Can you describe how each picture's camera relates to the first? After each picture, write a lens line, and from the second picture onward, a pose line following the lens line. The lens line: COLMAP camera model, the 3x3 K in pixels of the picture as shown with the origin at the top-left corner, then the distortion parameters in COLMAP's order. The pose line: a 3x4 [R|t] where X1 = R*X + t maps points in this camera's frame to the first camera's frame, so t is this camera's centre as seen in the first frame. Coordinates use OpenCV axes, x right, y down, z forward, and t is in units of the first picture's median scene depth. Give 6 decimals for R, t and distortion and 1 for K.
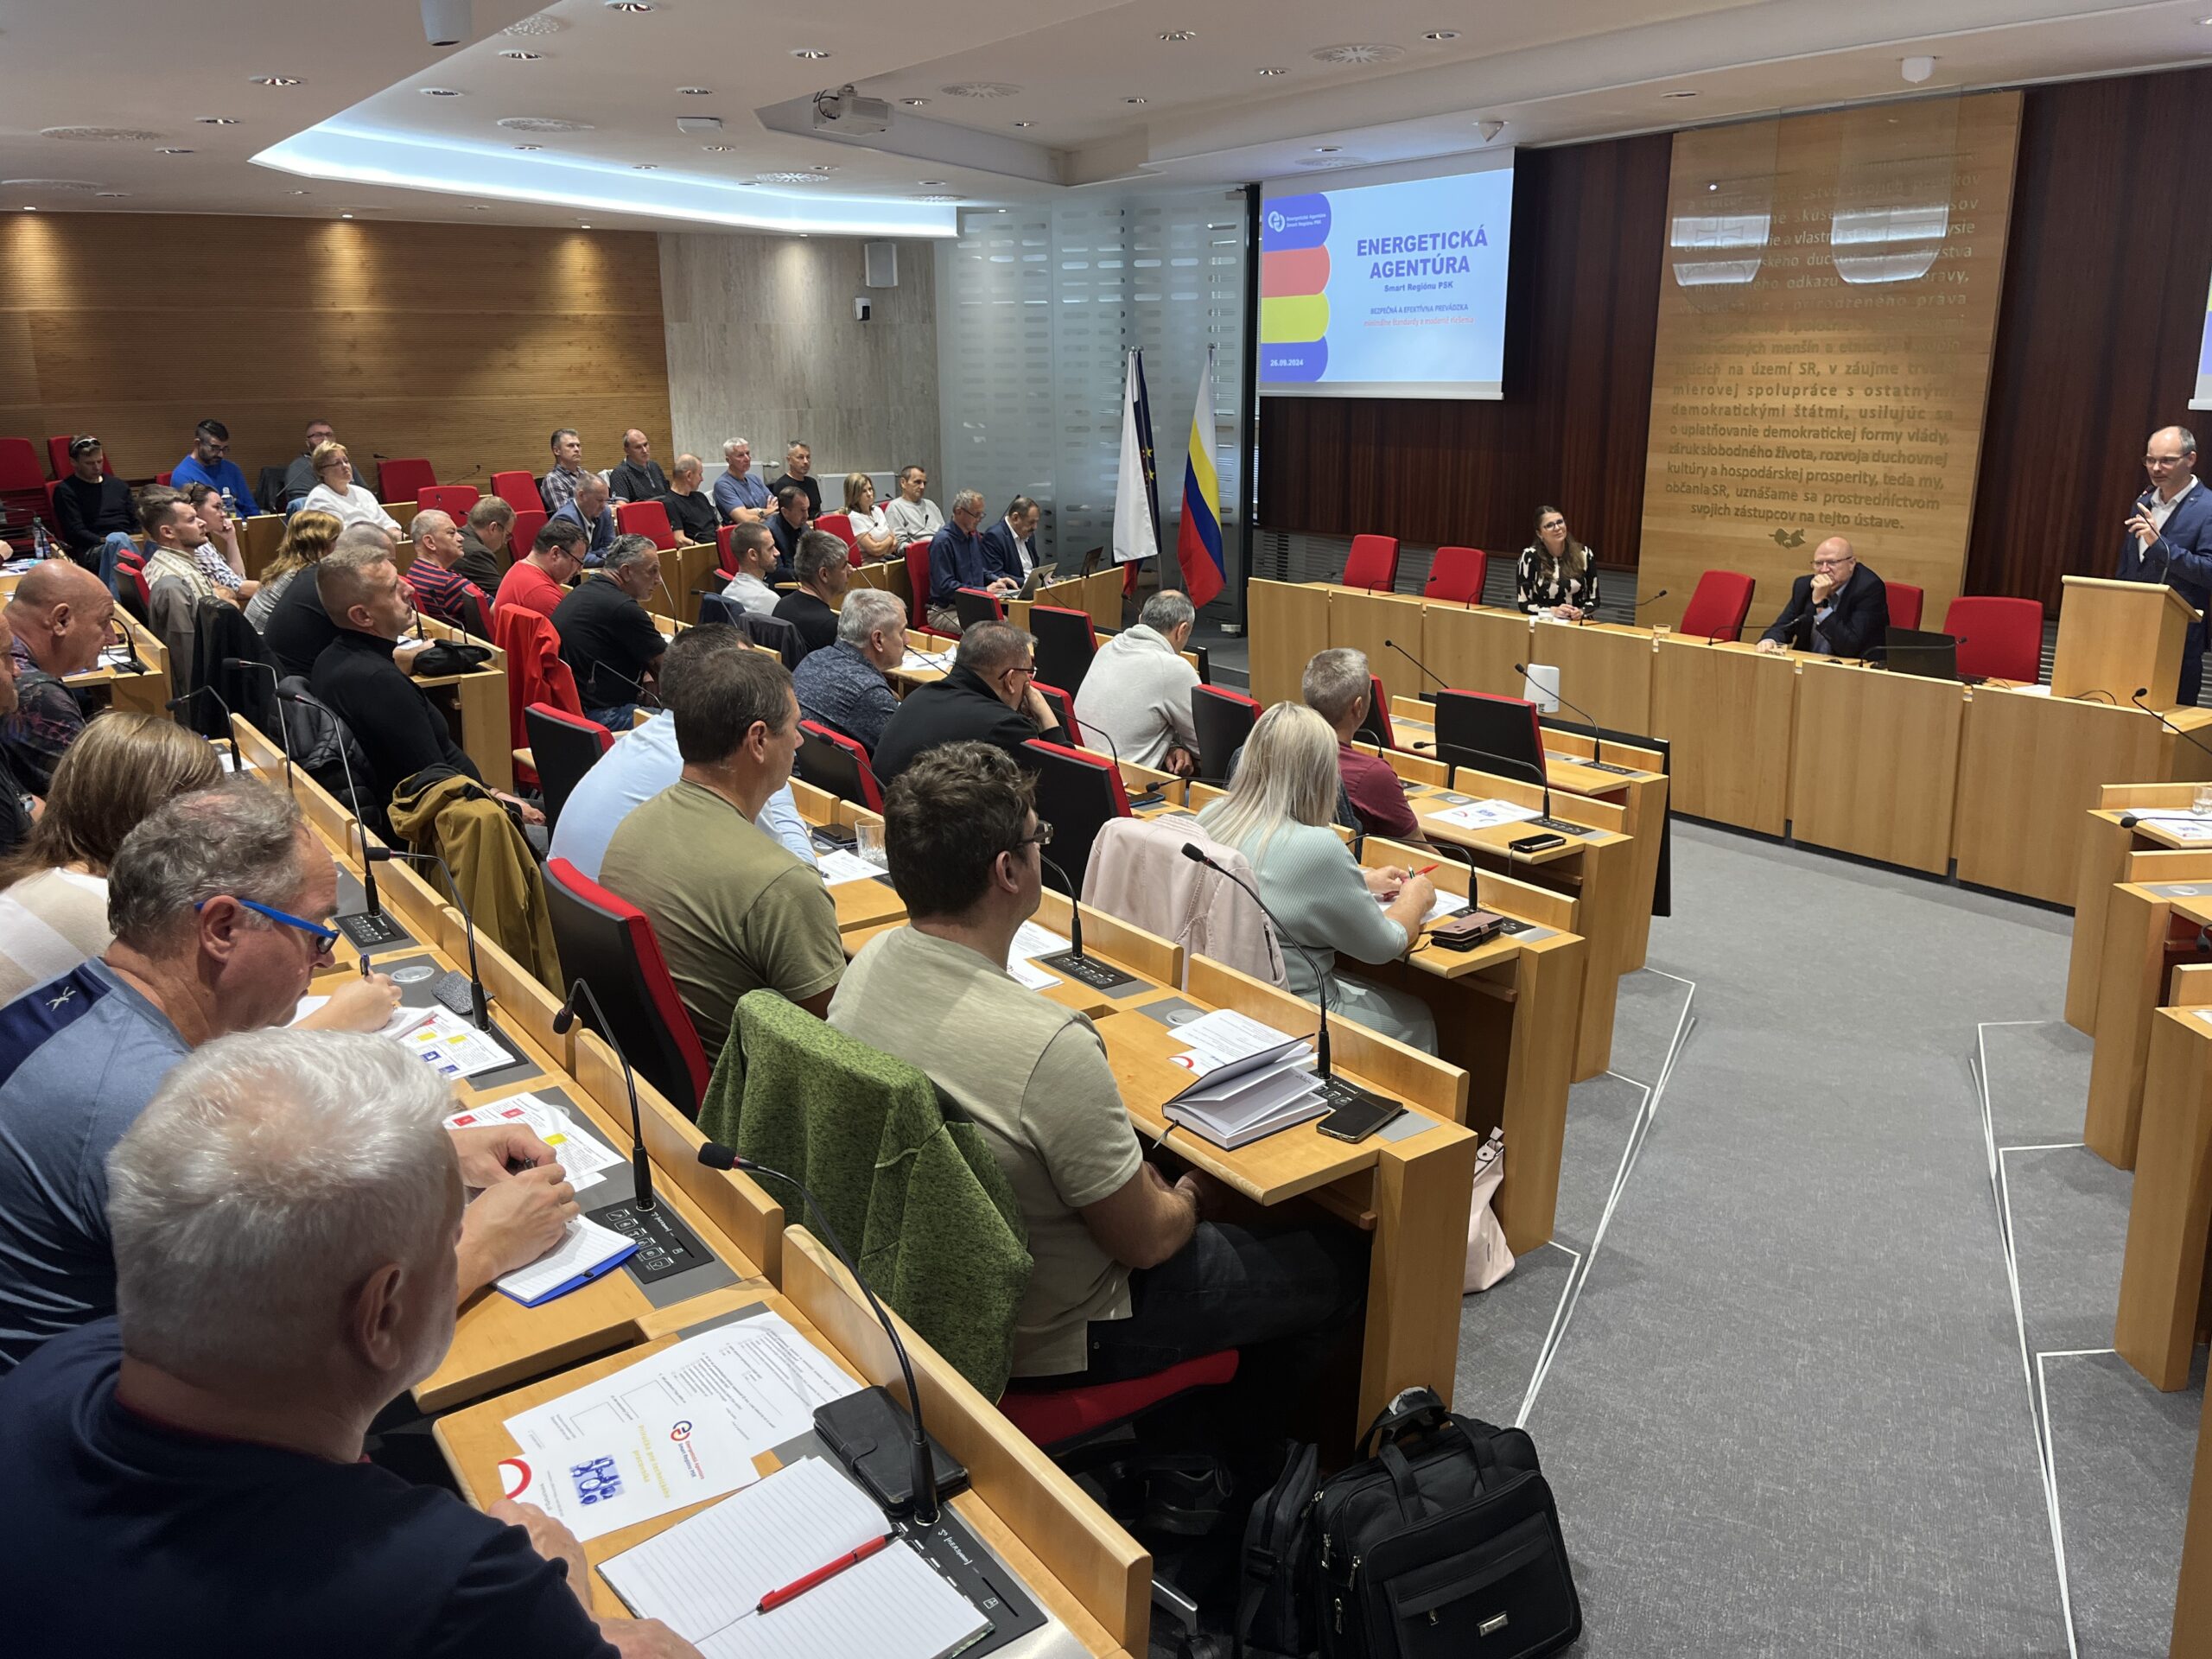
lens RADIAL K [[1683.7, 0, 1105.3], [0, 1683.7, 817.9], [0, 0, 1]] dist [0.042349, -0.037364]
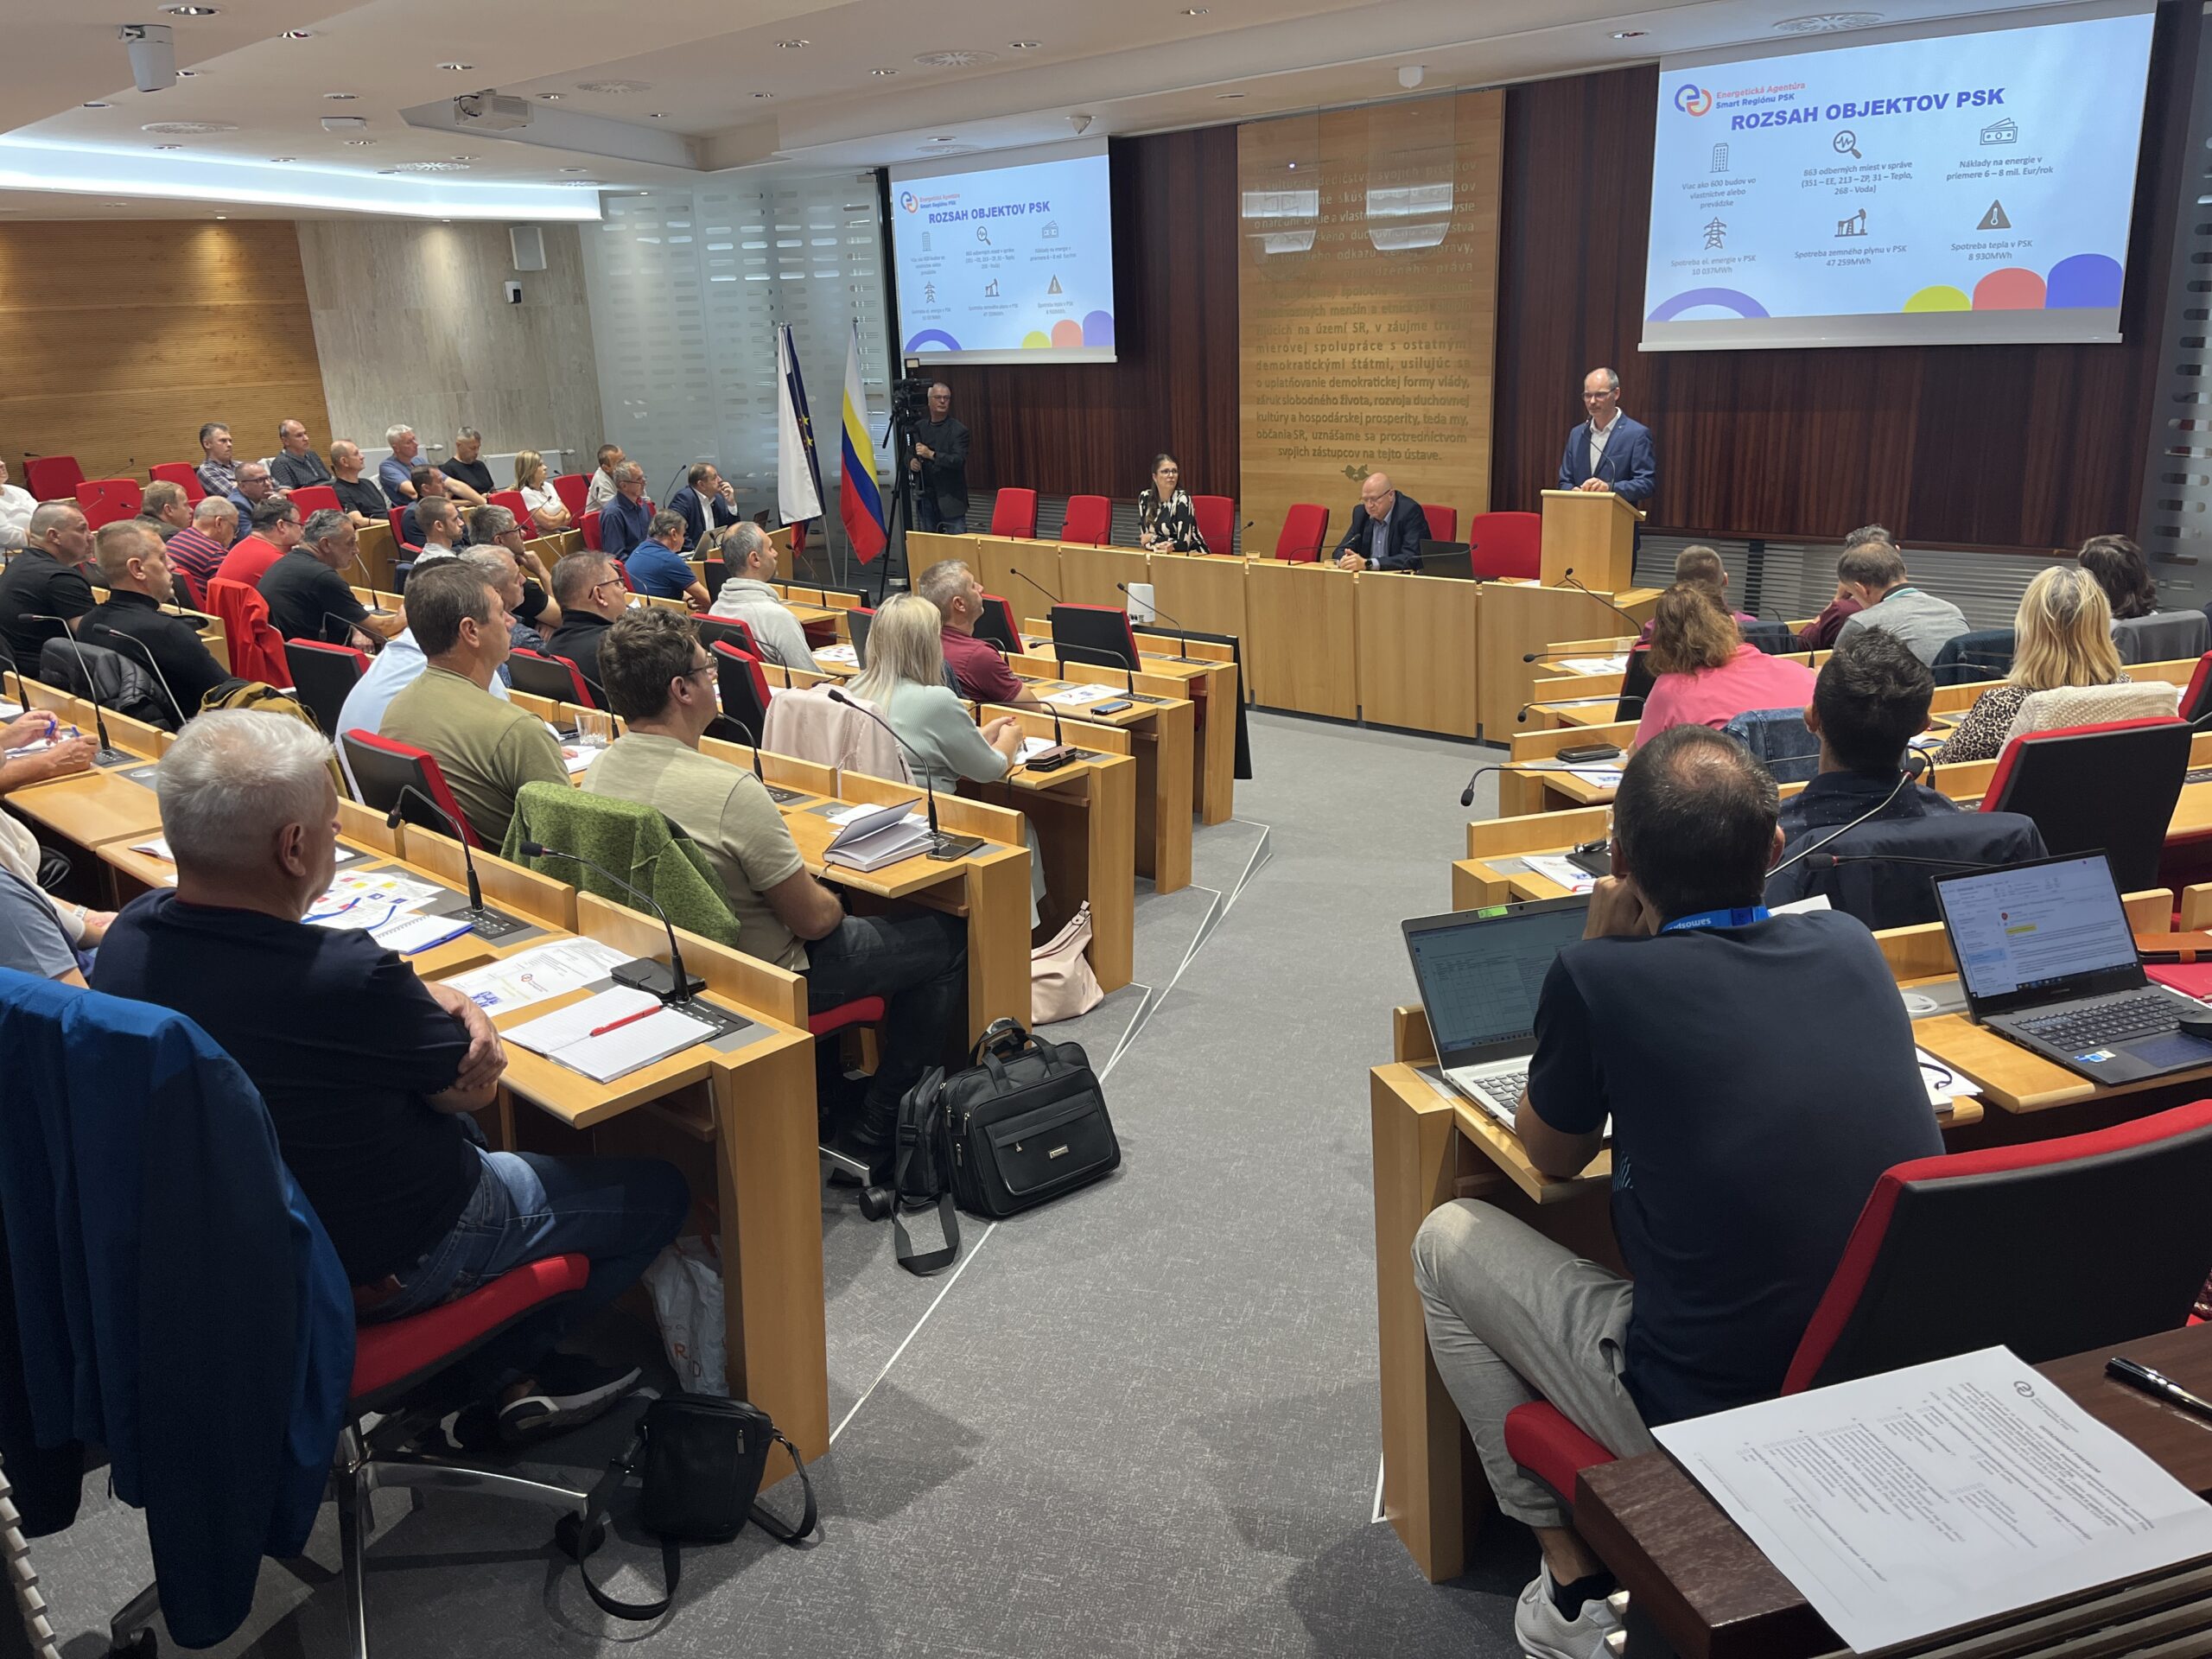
lens RADIAL K [[1680.7, 0, 1098.2], [0, 1680.7, 835.7], [0, 0, 1]] dist [0.094665, -0.124240]
pose [[0.982231, -0.082186, 0.168721, 0.006727], [0.077669, 0.996426, 0.033211, 0.035956], [-0.170848, -0.019517, 0.985104, -0.145182]]
